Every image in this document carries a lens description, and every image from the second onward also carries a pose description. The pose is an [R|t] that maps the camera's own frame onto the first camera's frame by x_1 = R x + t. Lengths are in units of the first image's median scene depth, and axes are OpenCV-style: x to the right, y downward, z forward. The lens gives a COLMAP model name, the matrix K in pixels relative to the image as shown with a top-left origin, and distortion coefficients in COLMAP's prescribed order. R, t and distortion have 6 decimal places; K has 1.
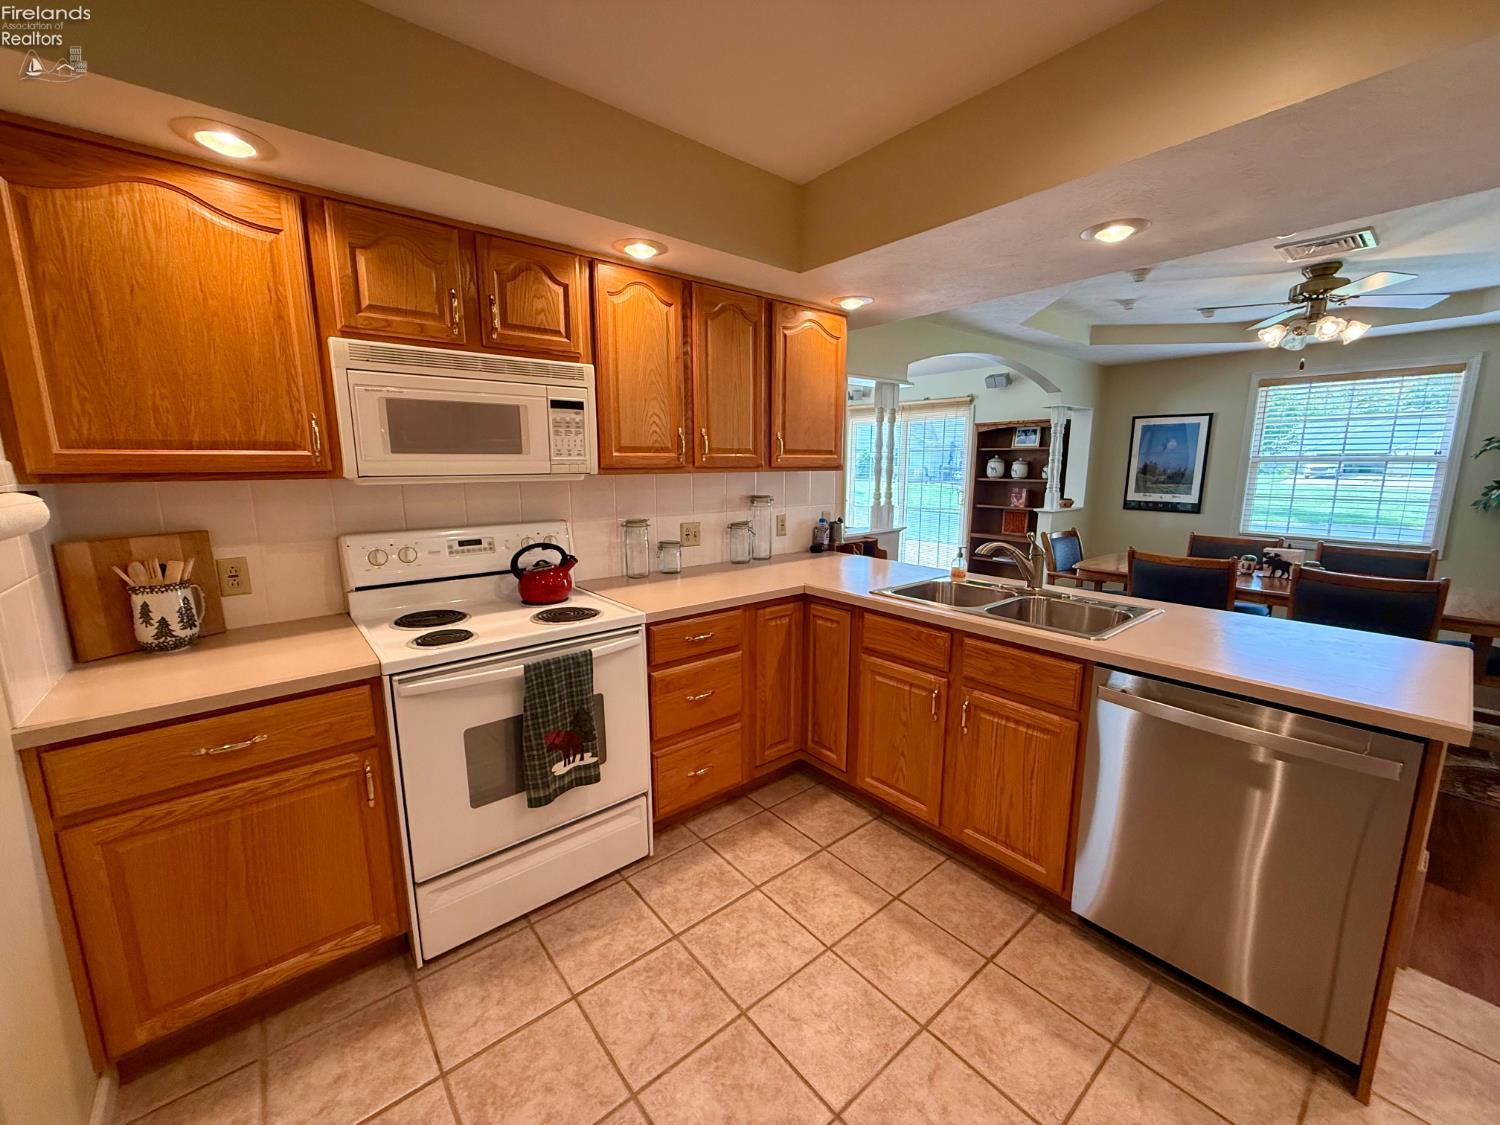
lens RADIAL K [[594.5, 0, 745.8], [0, 594.5, 563.6], [0, 0, 1]] dist [-0.001328, 0.000374]
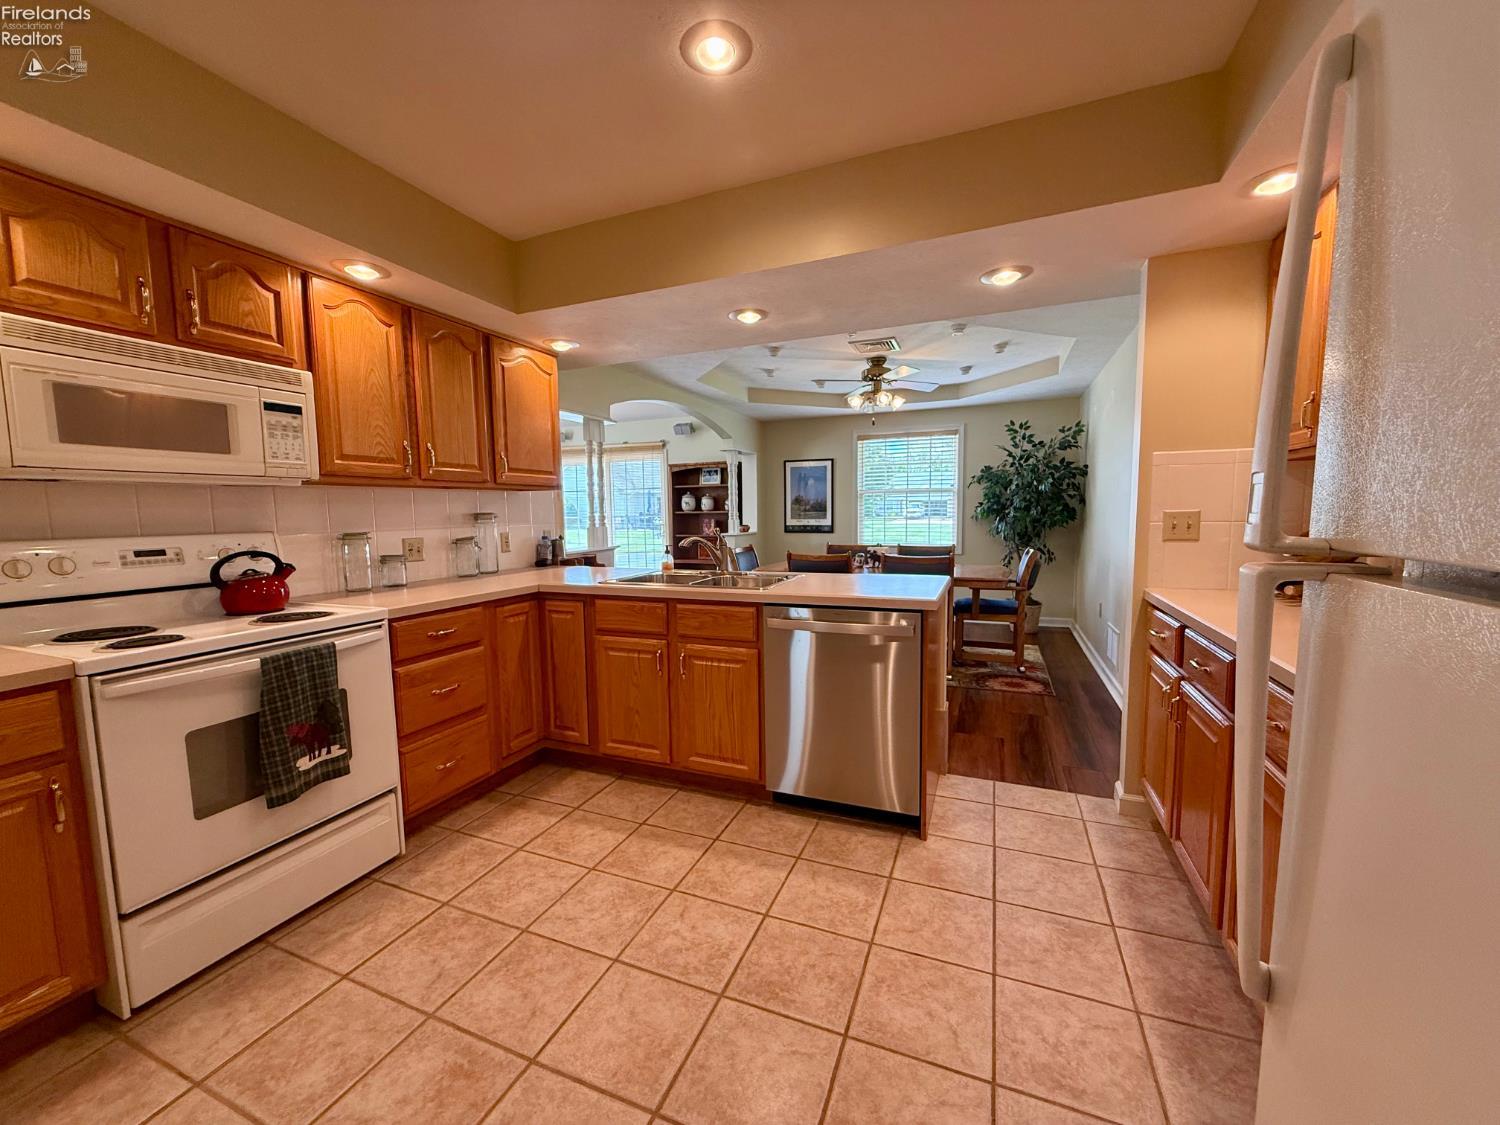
lens RADIAL K [[594.5, 0, 745.8], [0, 594.5, 563.6], [0, 0, 1]] dist [-0.001328, 0.000374]
pose [[0.882922, -0.054158, 0.466386, -0.091874], [0.092959, 0.993825, -0.060577, 0.121224], [-0.460226, 0.096839, 0.882505, -0.206492]]
